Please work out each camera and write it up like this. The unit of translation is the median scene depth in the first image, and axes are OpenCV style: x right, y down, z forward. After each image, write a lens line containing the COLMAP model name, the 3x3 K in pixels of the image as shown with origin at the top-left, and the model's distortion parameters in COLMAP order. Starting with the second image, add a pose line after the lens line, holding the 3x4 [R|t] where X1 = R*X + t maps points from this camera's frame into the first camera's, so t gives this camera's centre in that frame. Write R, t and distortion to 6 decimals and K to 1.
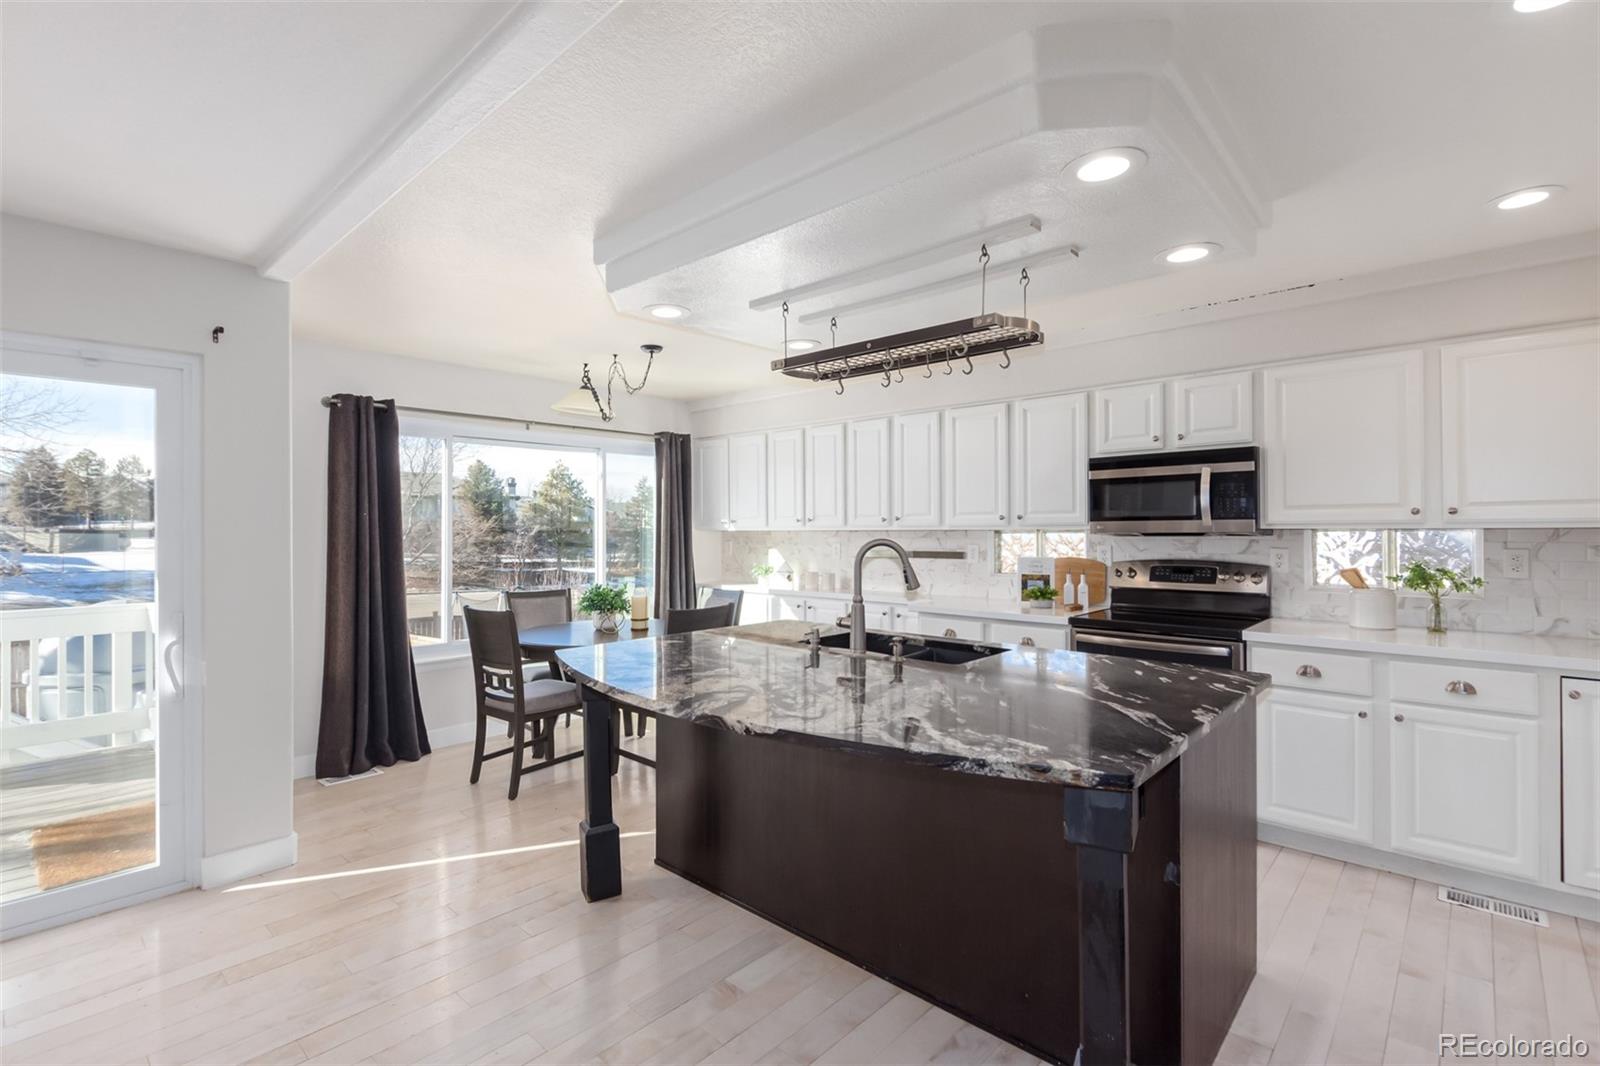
lens RADIAL K [[730.7, 0, 802.7], [0, 730.7, 528.7], [0, 0, 1]] dist [0.002297, 0.000108]
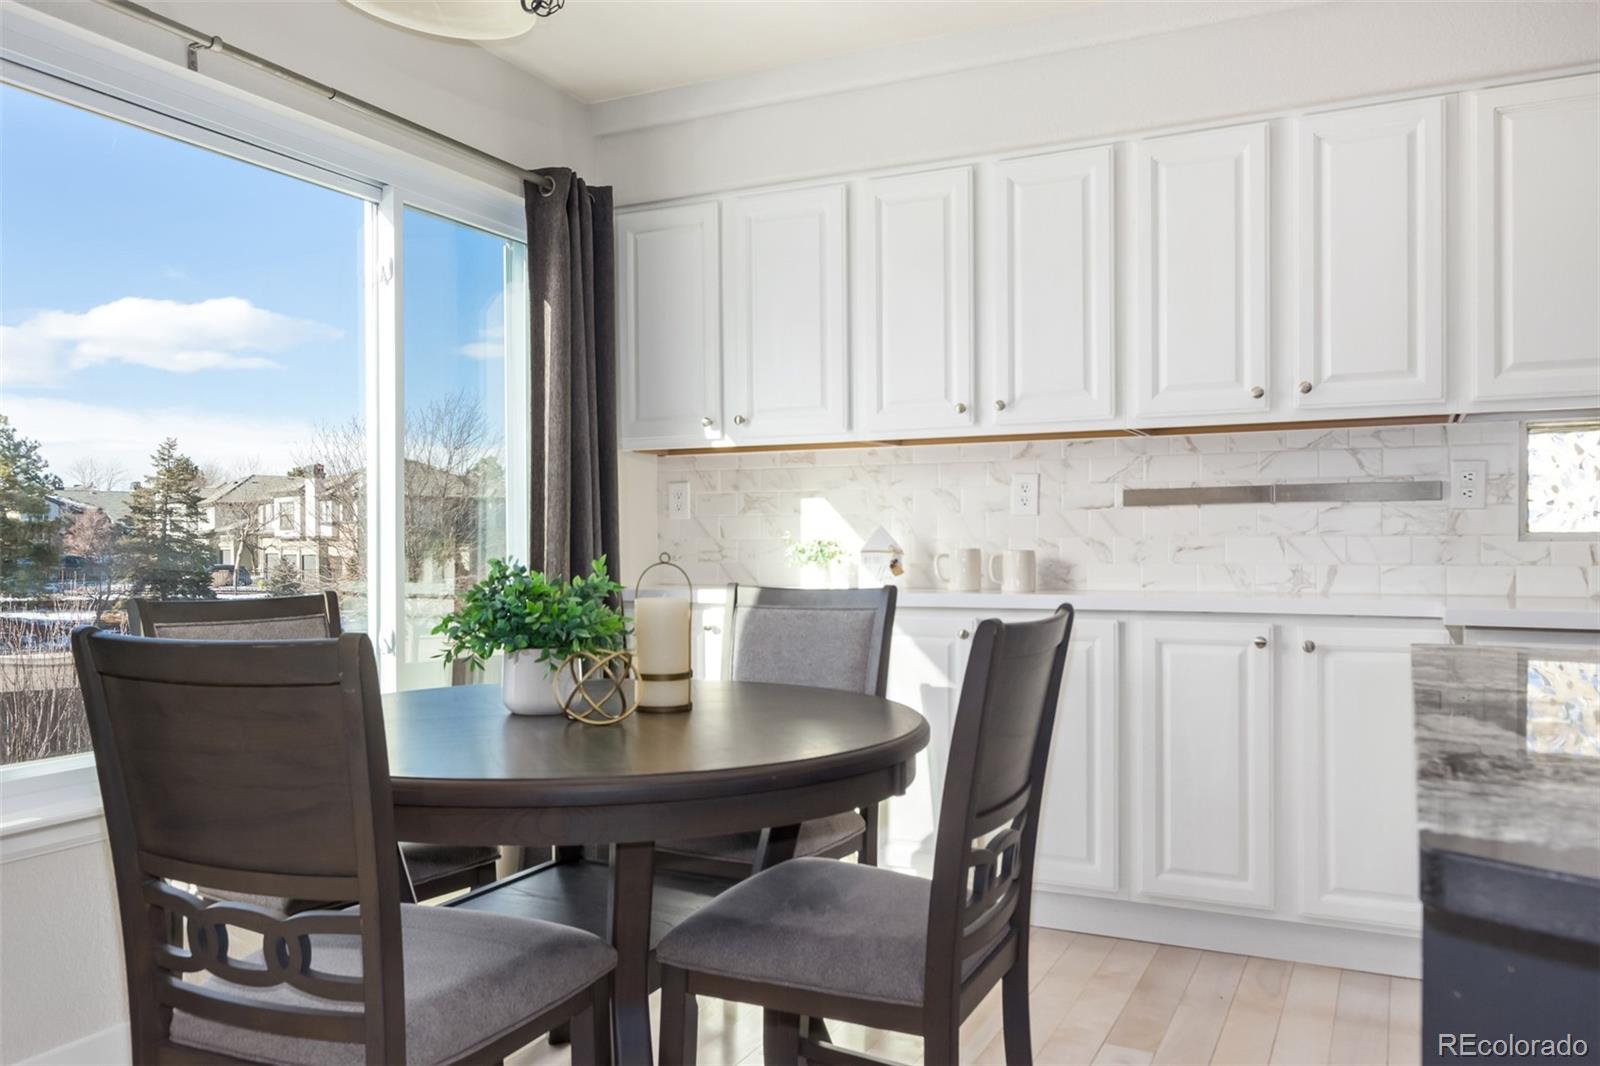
lens RADIAL K [[1217.4, 0, 803.4], [0, 1217.4, 541.4], [0, 0, 1]] dist [0.007855, 0.000737]
pose [[0.962566, 0.000492, 0.271047, -0.328898], [-0.000452, 1.000000, -0.000211, 0.074492], [-0.271047, 0.000080, 0.962566, 0.537629]]
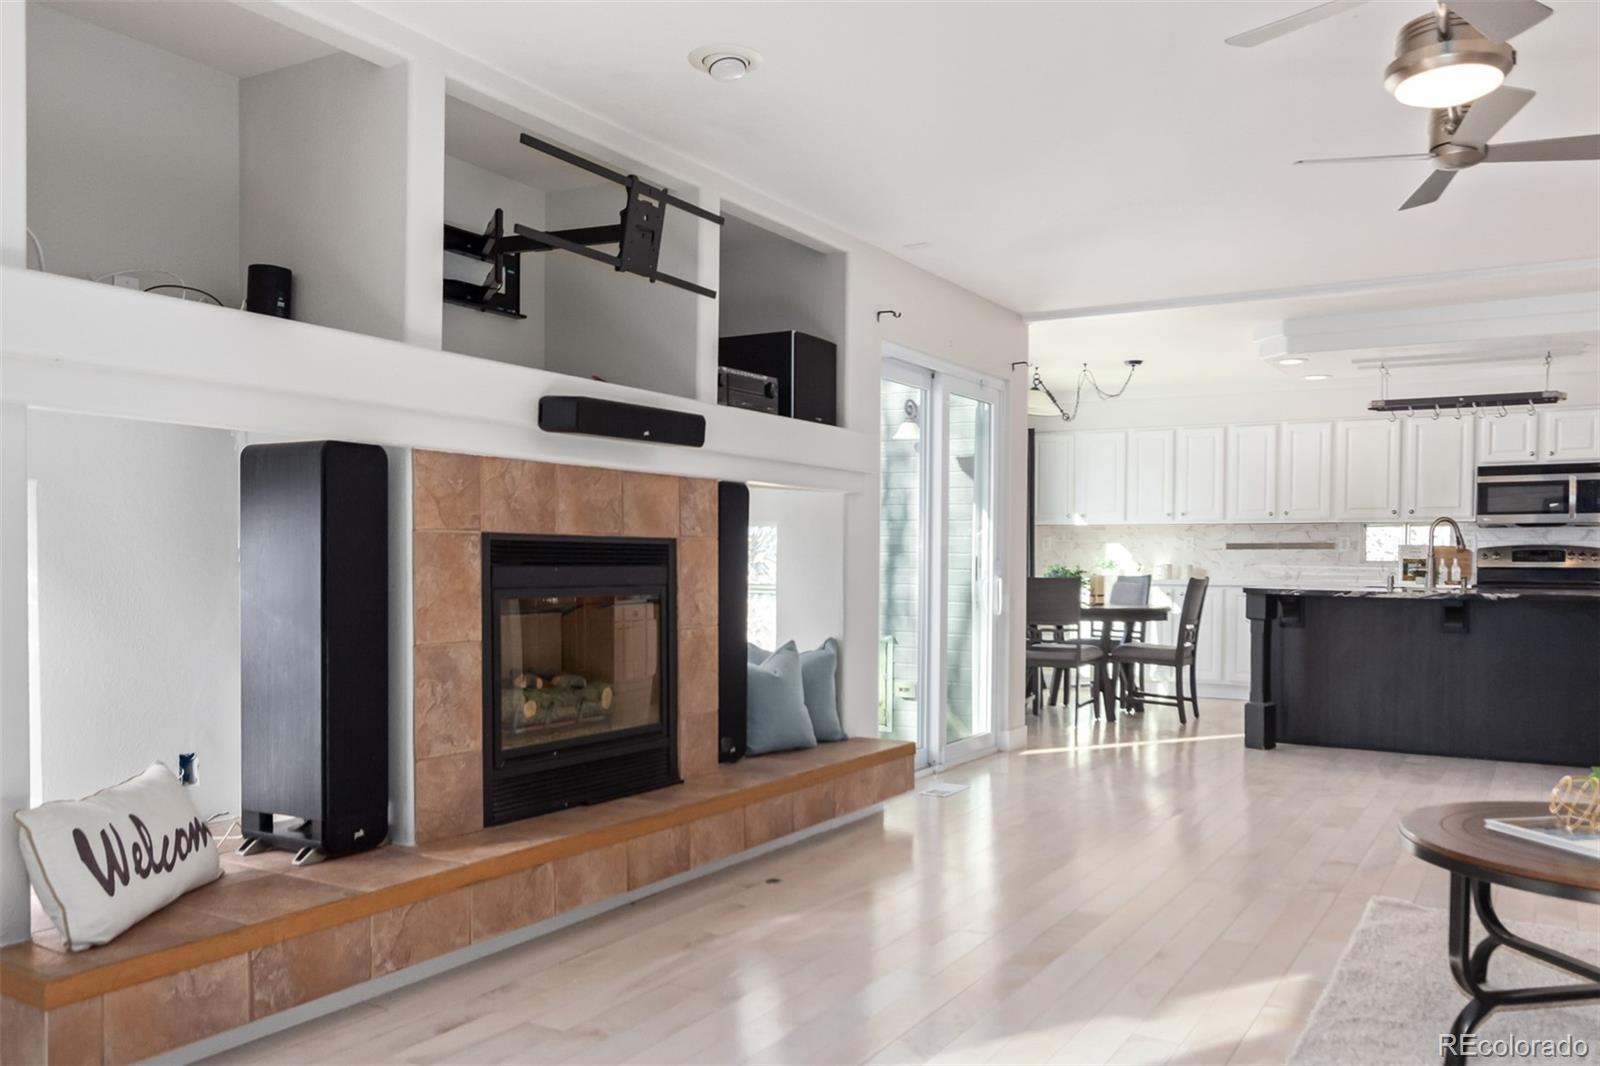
lens RADIAL K [[1217.4, 0, 822.7], [0, 1217.4, 586.5], [0, 0, 1]] dist [0.007855, 0.000737]
pose [[0.980822, 0.007856, 0.194748, -1.101564], [-0.012572, 0.999657, 0.022992, 0.076994], [-0.194500, -0.024999, 0.980584, -0.856199]]
